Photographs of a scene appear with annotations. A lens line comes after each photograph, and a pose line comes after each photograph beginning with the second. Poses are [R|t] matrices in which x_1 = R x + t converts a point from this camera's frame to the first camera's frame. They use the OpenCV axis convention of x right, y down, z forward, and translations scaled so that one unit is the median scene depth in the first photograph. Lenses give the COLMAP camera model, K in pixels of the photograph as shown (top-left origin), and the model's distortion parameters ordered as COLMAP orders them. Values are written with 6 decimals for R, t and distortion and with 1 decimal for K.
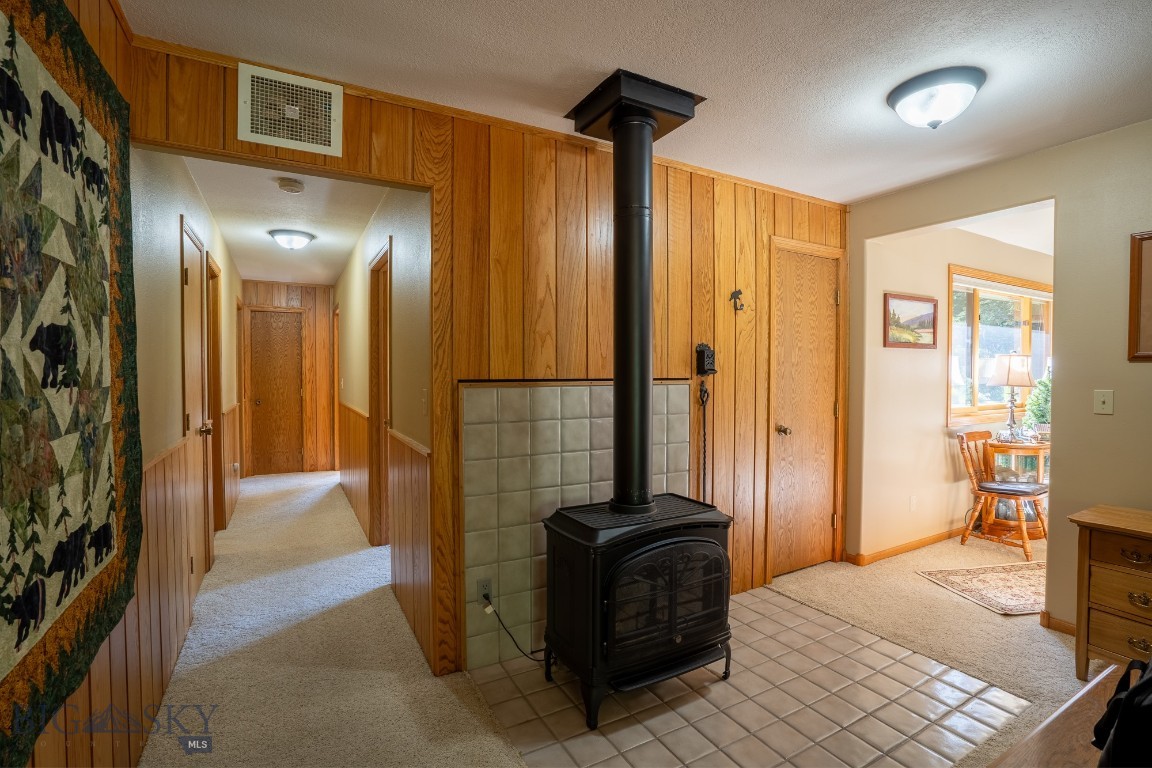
lens RADIAL K [[529.5, 0, 576.0], [0, 529.5, 384.0], [0, 0, 1]] dist [-0.064862, 0.027016]
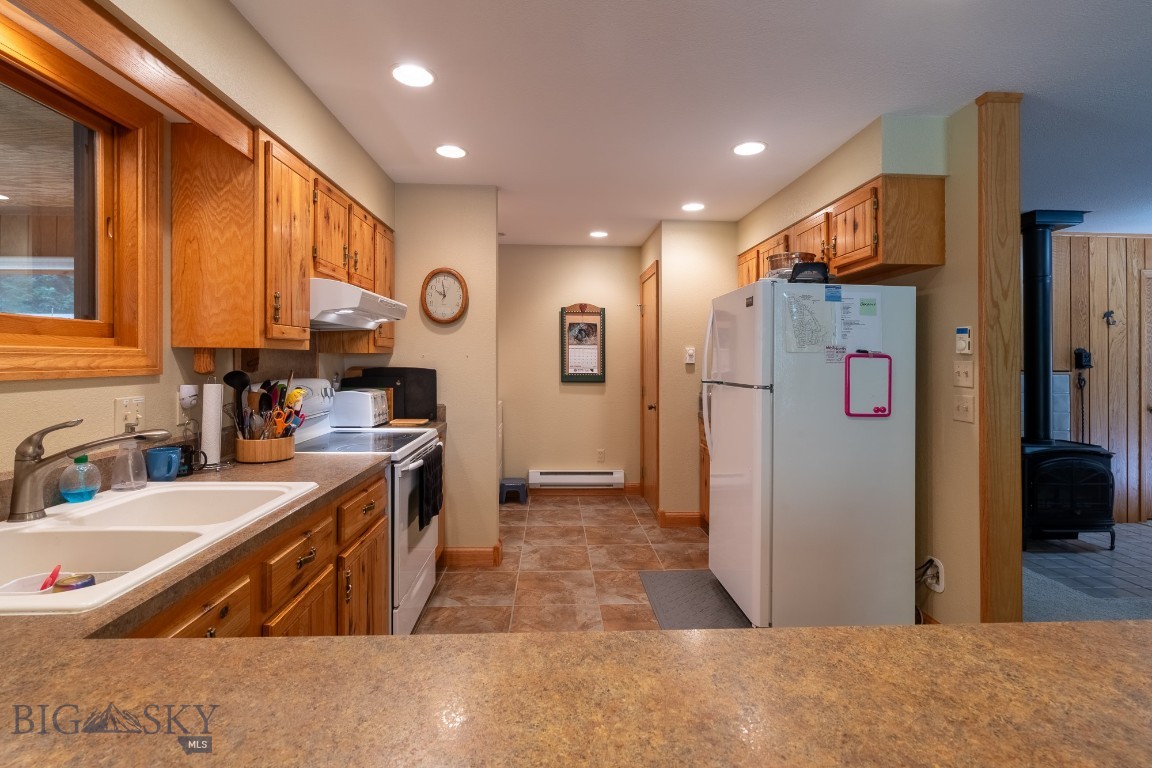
lens RADIAL K [[537.6, 0, 583.9], [0, 537.6, 356.3], [0, 0, 1]] dist [0.001627, 0.000080]
pose [[0.902293, 0.002649, -0.431116, -0.378400], [-0.019266, 0.999230, -0.034183, 0.027248], [0.430694, 0.039149, 0.901649, -1.006168]]
